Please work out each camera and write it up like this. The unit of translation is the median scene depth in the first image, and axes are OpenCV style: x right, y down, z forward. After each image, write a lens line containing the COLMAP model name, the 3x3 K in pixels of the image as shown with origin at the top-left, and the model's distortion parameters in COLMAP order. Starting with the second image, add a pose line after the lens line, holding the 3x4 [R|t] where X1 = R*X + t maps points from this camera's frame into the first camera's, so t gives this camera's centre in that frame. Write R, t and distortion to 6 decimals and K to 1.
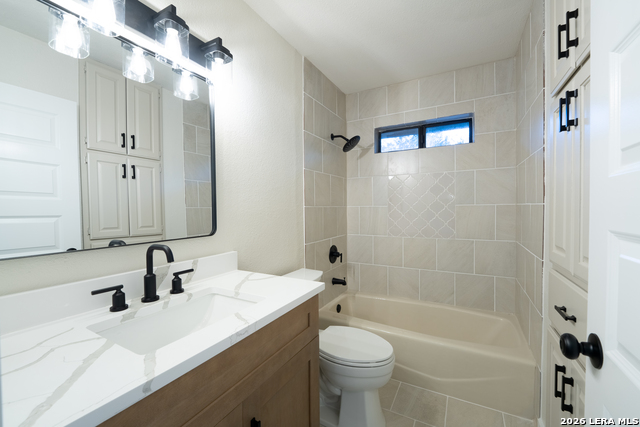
lens RADIAL K [[260.4, 0, 320.7], [0, 260.4, 213.4], [0, 0, 1]] dist [-0.013174, 0.000088]
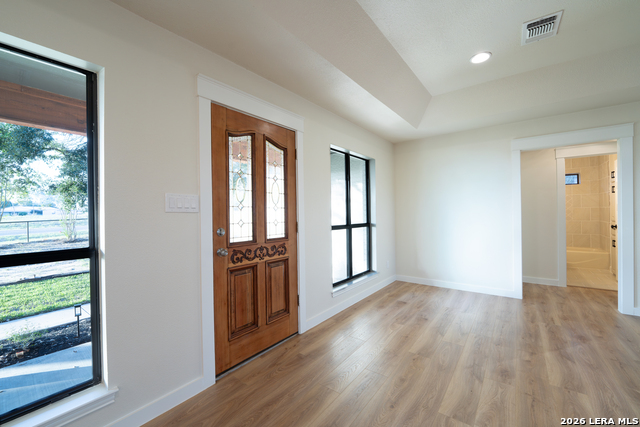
lens RADIAL K [[260.4, 0, 319.3], [0, 260.4, 213.2], [0, 0, 1]] dist [-0.013174, 0.000088]
pose [[0.987211, -0.010499, -0.159073, -1.713556], [0.007116, 0.999737, -0.021824, 0.066805], [0.159260, 0.020413, 0.987026, -2.115824]]
